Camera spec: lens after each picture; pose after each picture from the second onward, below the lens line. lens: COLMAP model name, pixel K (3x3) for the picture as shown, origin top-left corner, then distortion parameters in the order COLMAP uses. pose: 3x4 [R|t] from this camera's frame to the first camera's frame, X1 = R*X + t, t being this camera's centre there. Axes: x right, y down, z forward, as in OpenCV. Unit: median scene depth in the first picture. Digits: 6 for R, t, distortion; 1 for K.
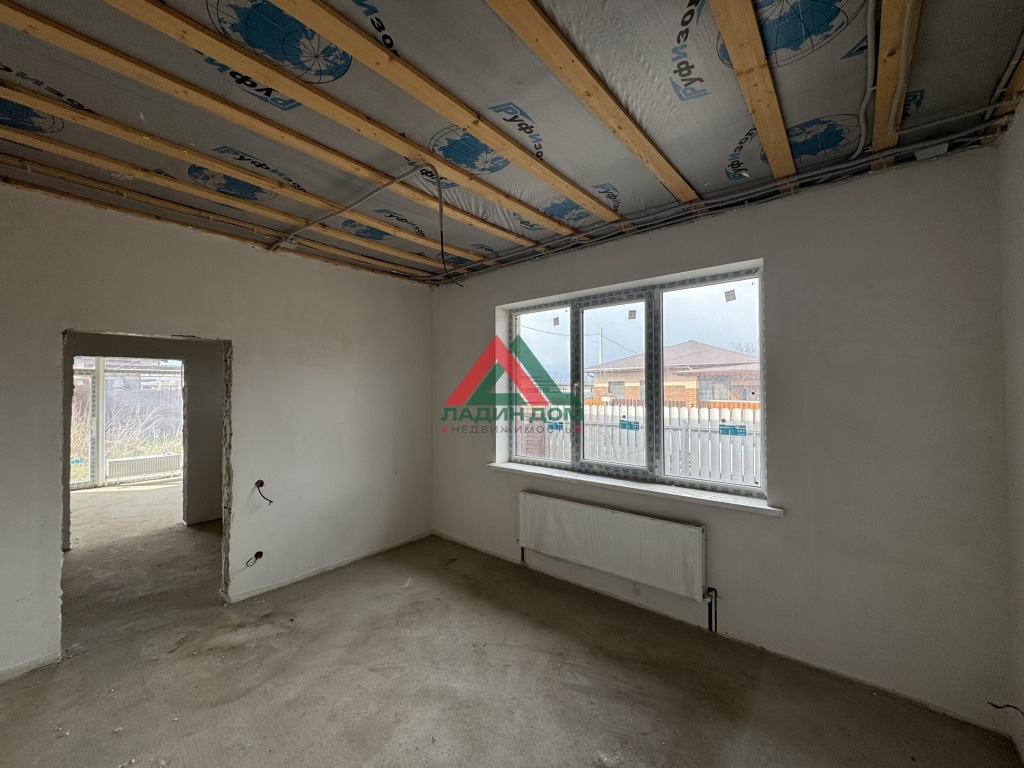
lens RADIAL K [[411.6, 0, 511.2], [0, 411.6, 382.0], [0, 0, 1]] dist [0.000379, 0.000076]
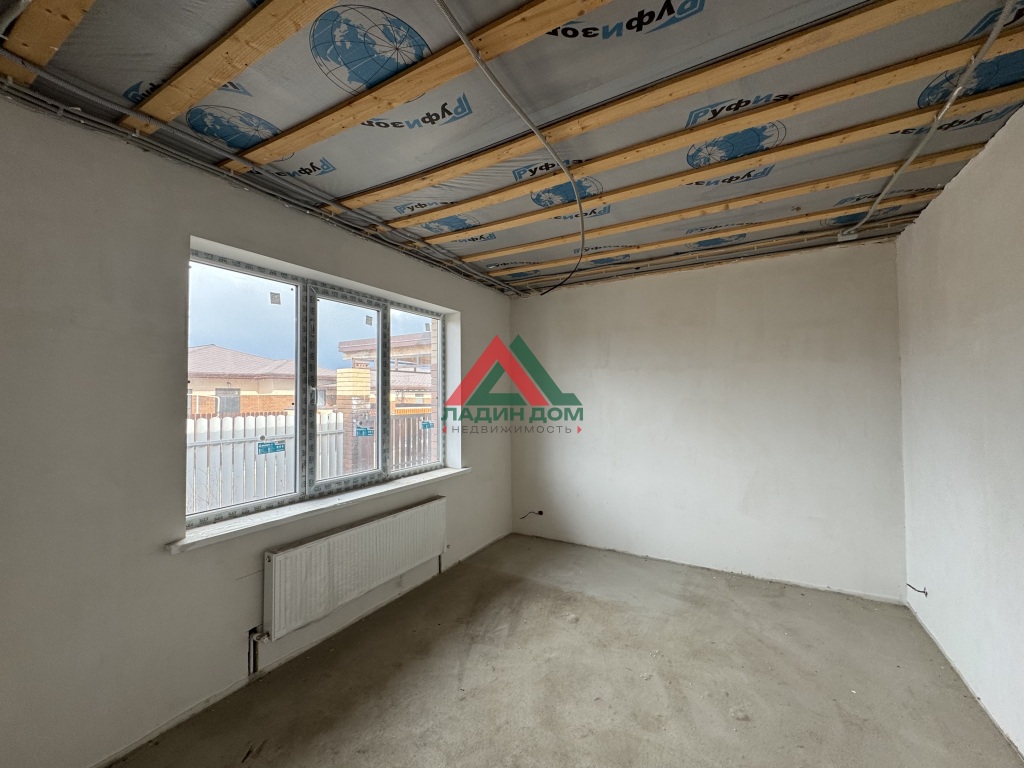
lens RADIAL K [[411.6, 0, 511.2], [0, 411.6, 382.0], [0, 0, 1]] dist [0.000379, 0.000076]
pose [[-0.174576, 0.037246, 0.983939, -0.783370], [-0.013686, 0.999096, -0.040248, 0.022878], [-0.984549, -0.020492, -0.173908, 0.870498]]
